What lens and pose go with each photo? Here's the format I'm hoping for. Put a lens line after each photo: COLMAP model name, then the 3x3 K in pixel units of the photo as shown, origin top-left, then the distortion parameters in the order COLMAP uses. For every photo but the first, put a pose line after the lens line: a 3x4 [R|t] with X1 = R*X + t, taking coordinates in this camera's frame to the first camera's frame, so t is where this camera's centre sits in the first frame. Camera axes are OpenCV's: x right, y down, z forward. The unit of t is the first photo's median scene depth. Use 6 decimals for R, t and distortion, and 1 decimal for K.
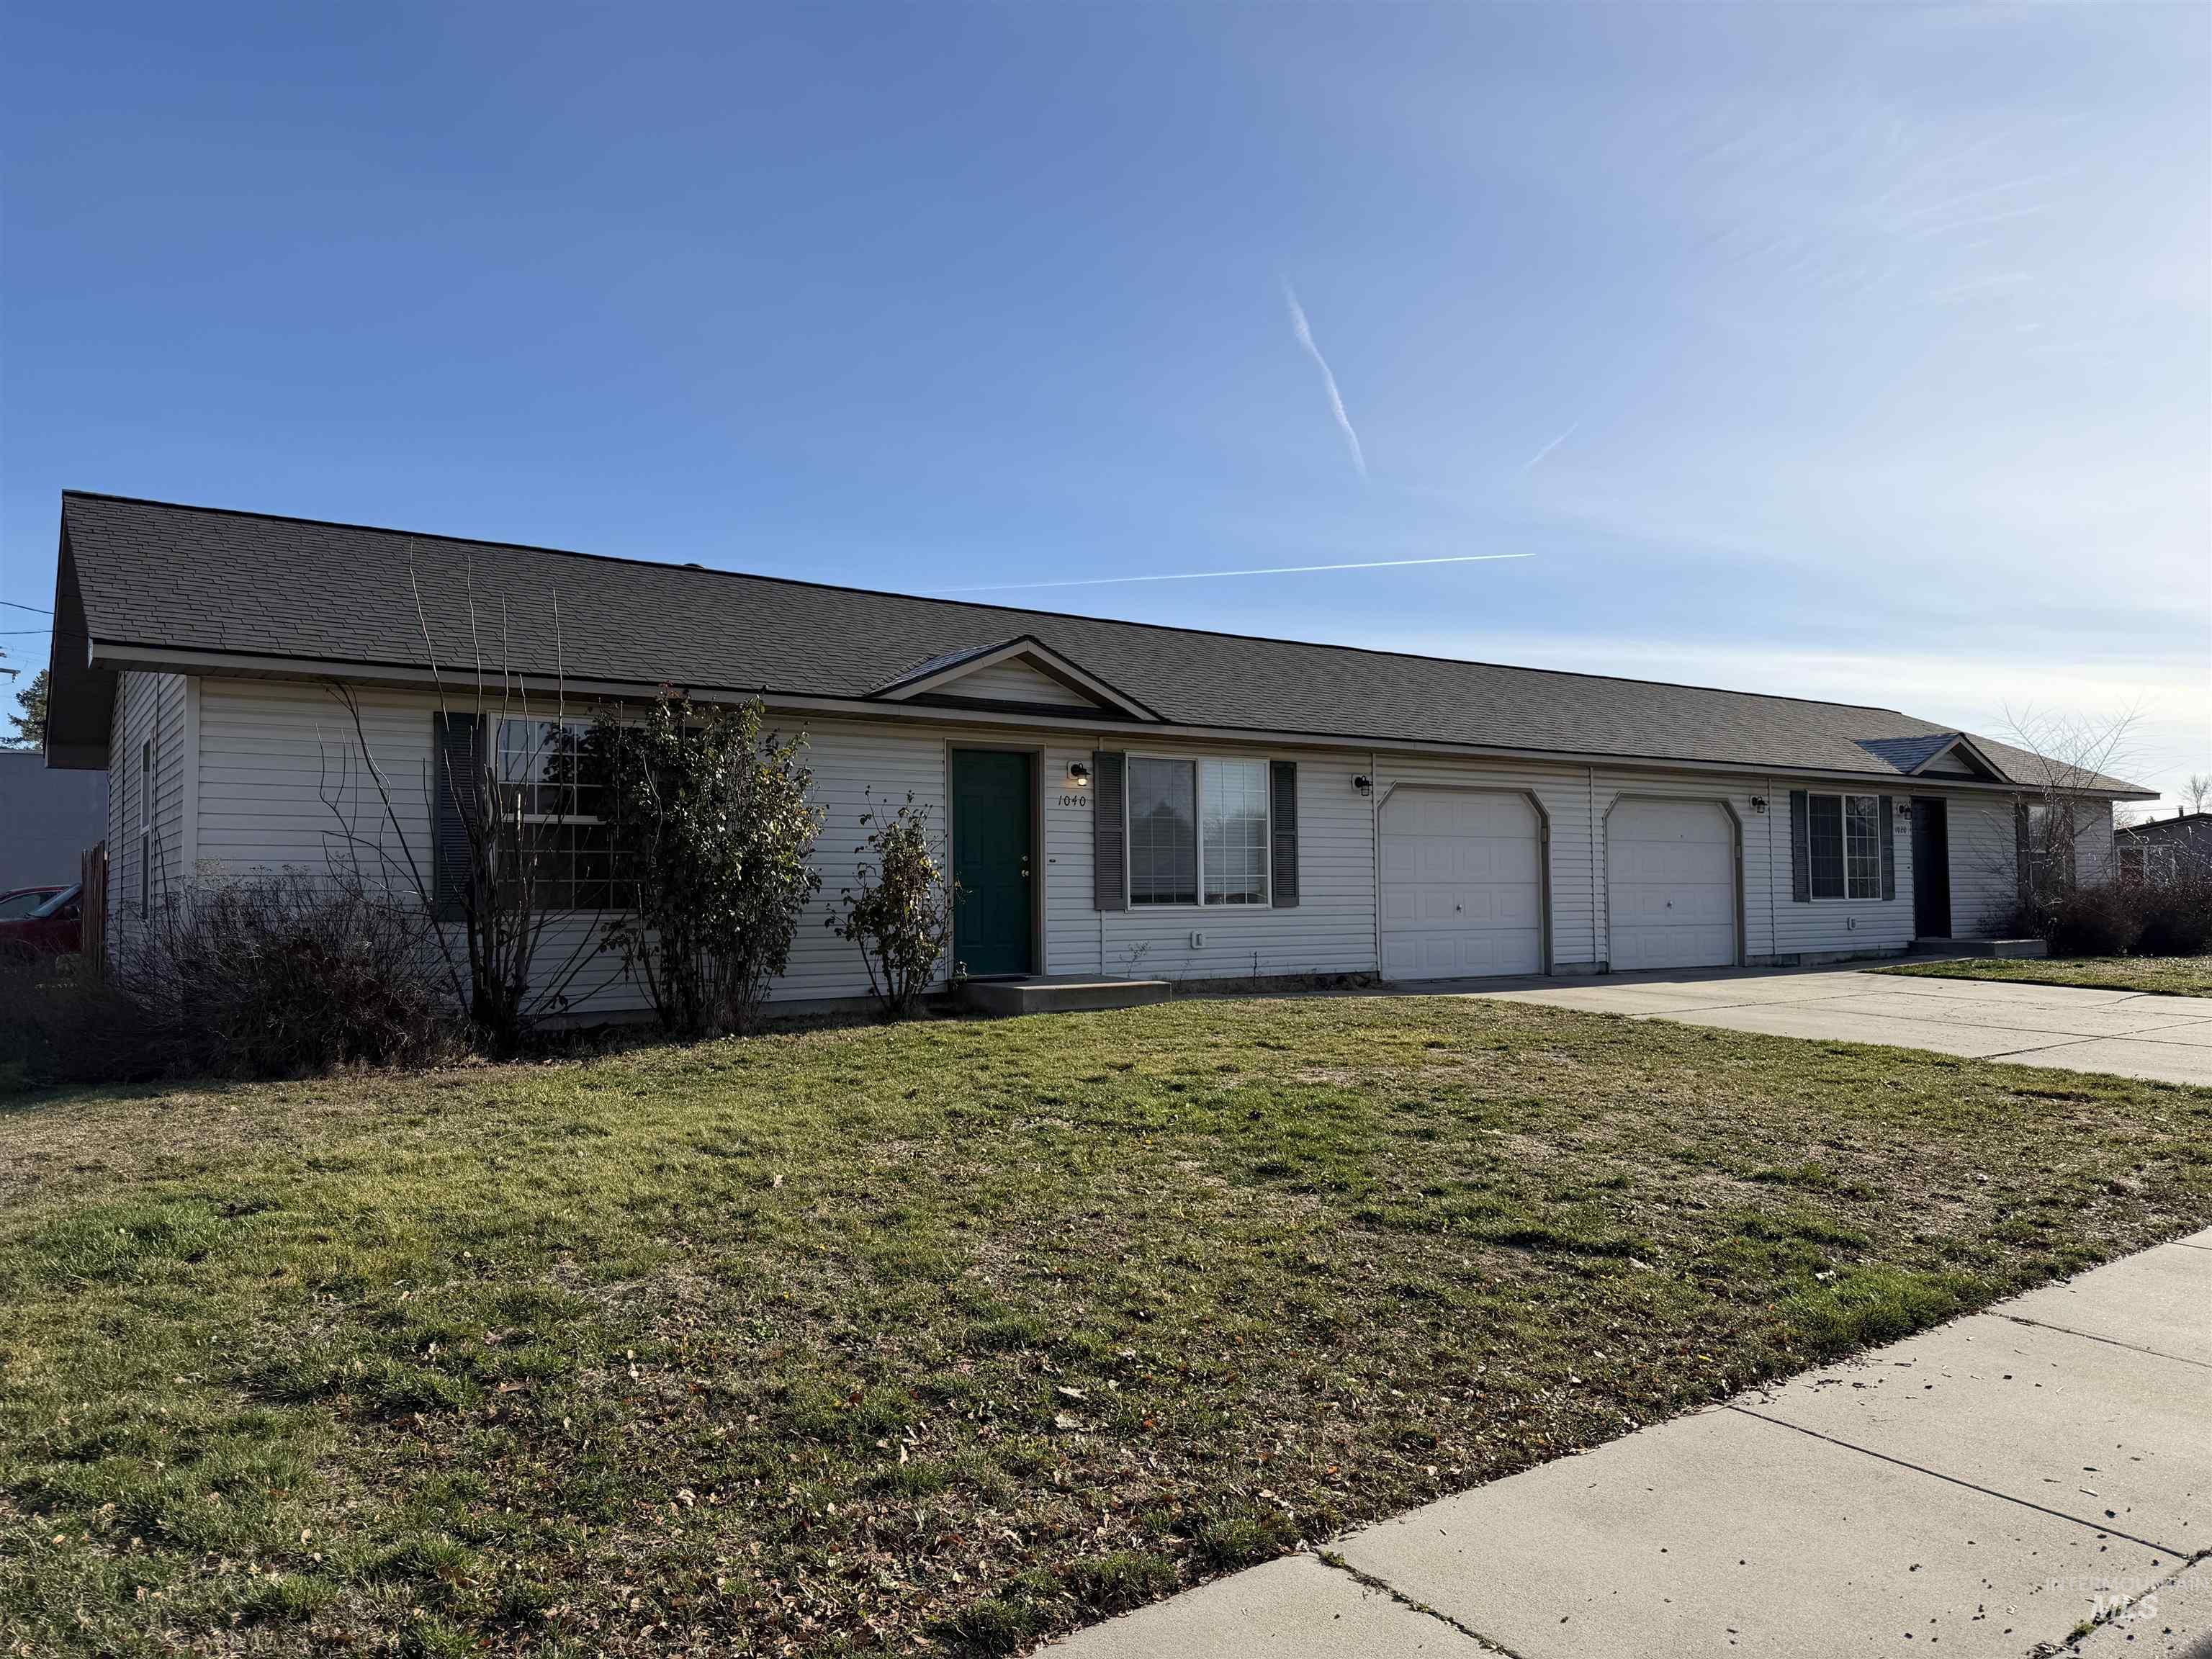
lens RADIAL K [[1535.6, 0, 1121.4], [0, 1535.6, 836.7], [0, 0, 1]] dist [0.068129, -0.002007]
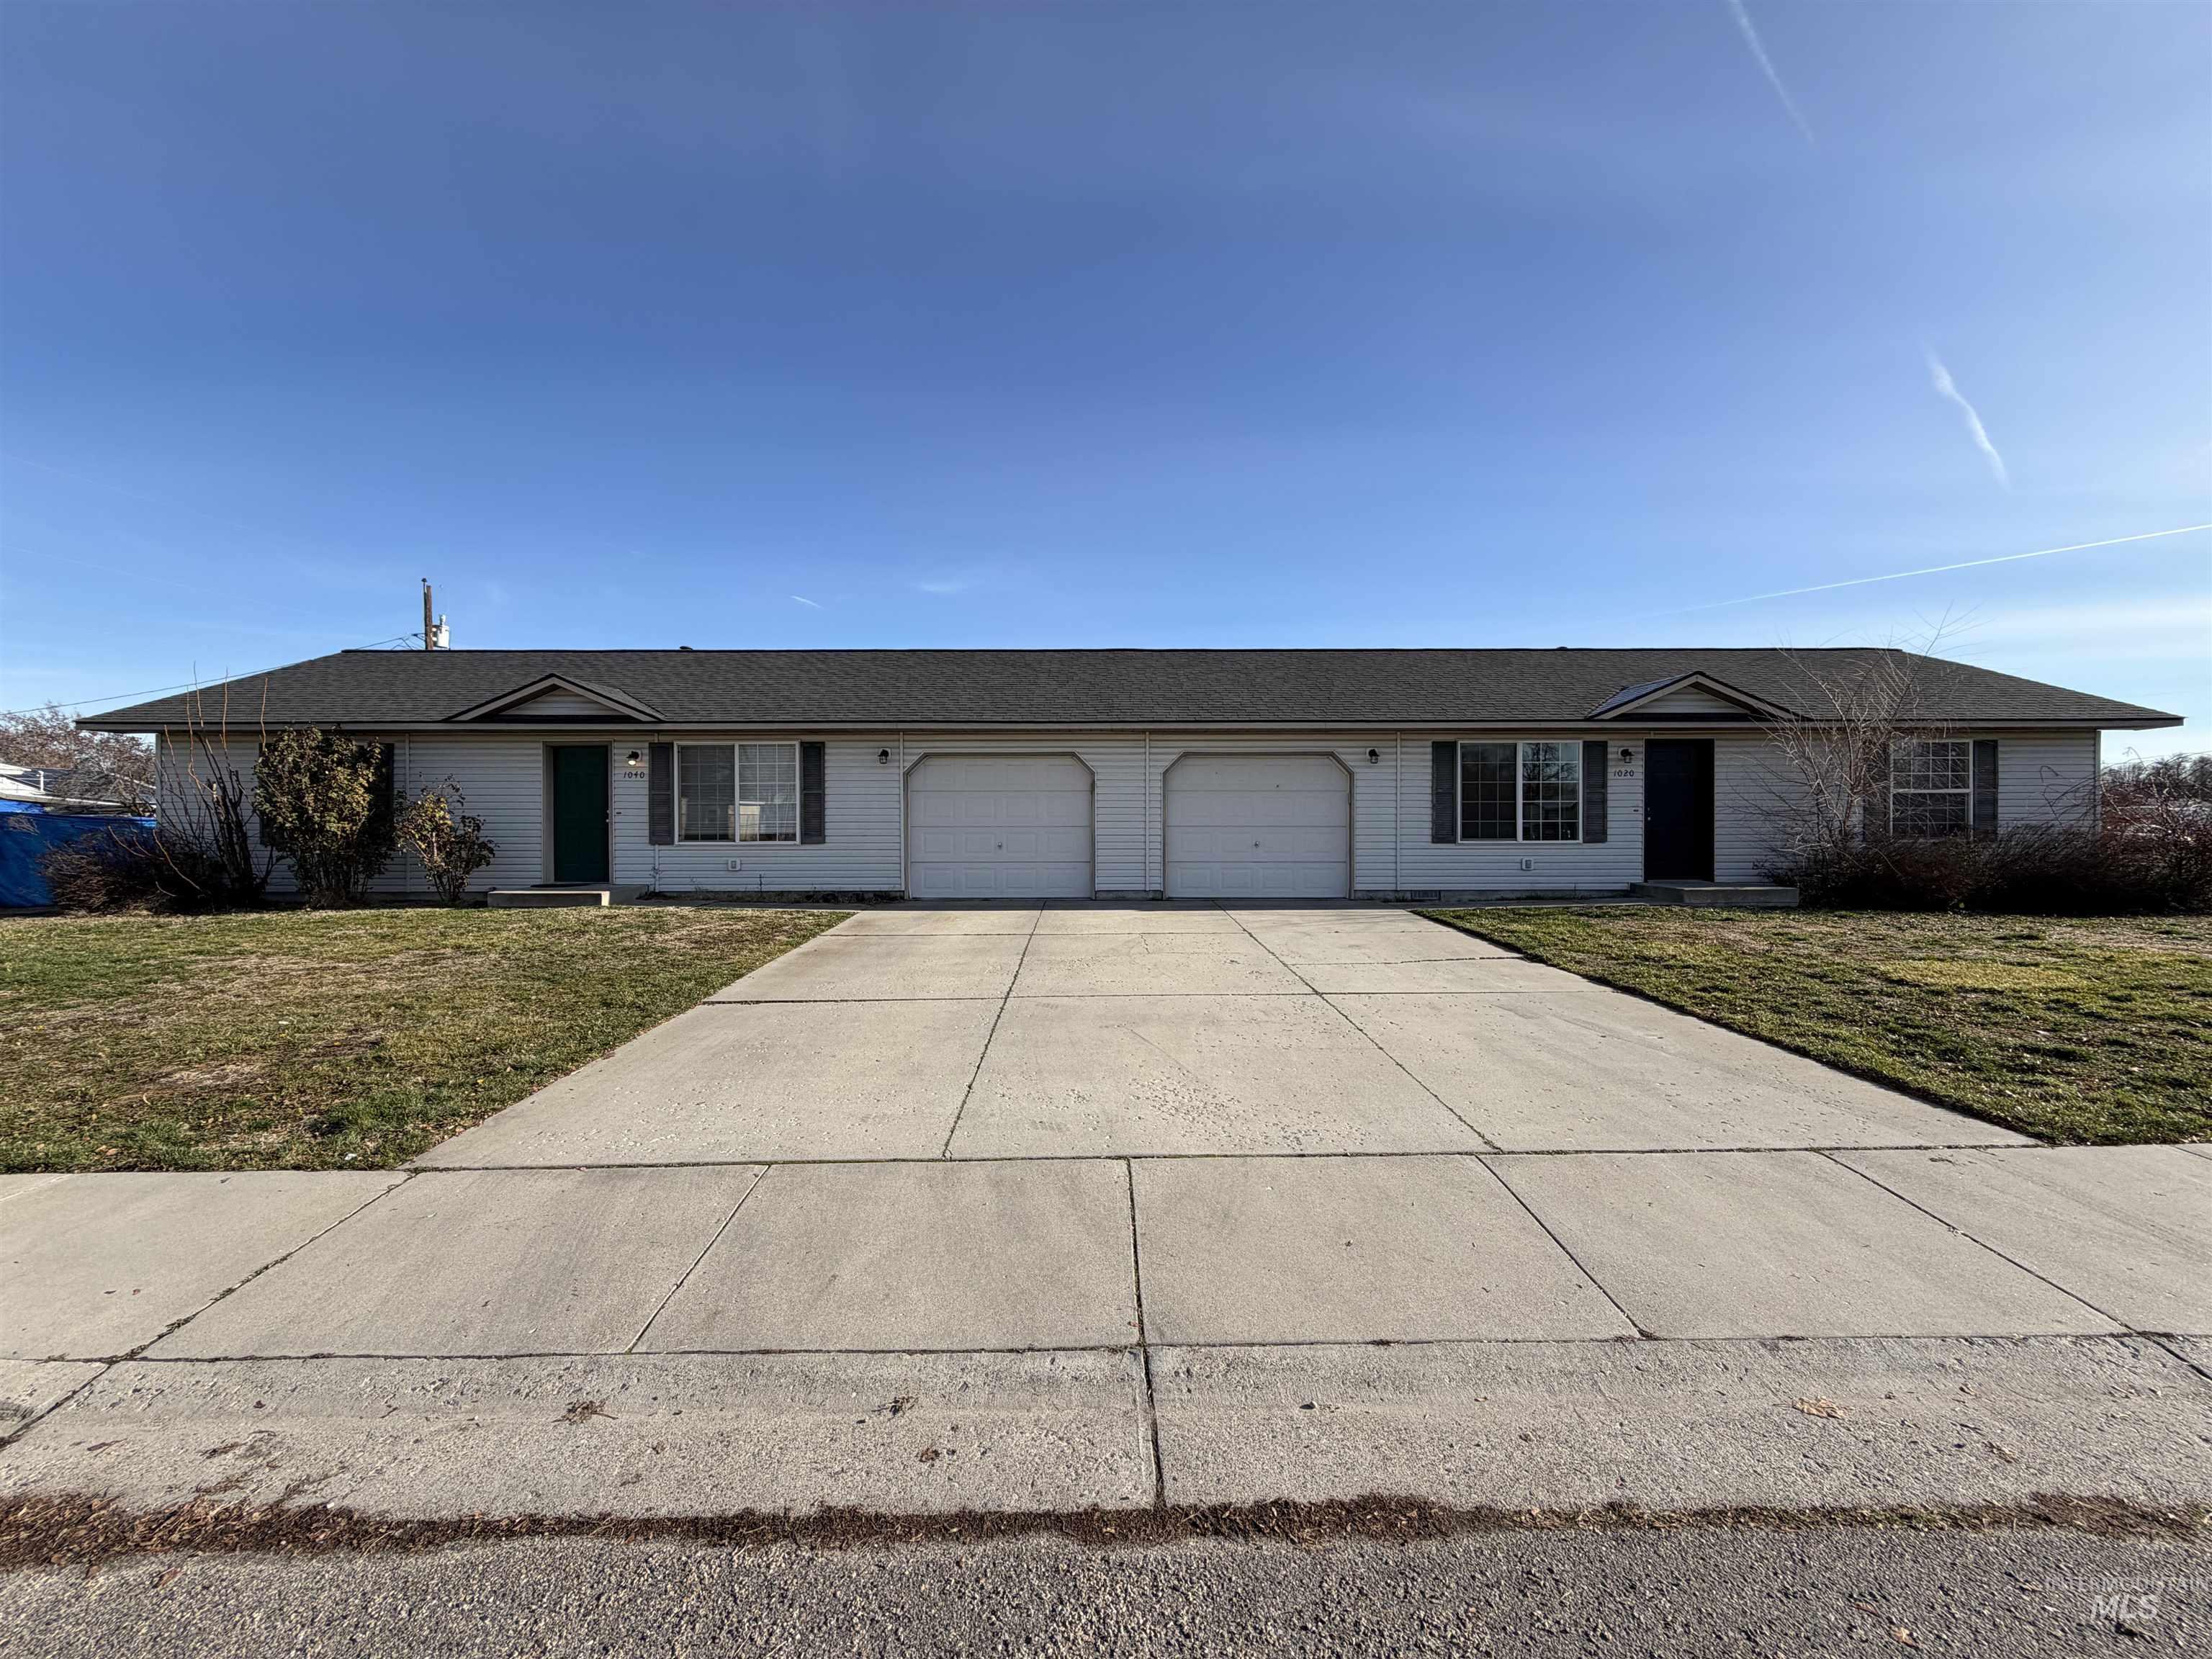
lens RADIAL K [[791.9, 0, 1107.5], [0, 791.9, 820.7], [0, 0, 1]] dist [0.002683, 0.000096]
pose [[0.813878, -0.004738, -0.581017, 0.643720], [0.018143, 0.999686, 0.017262, 0.014104], [0.580753, -0.024590, 0.813709, 0.470952]]
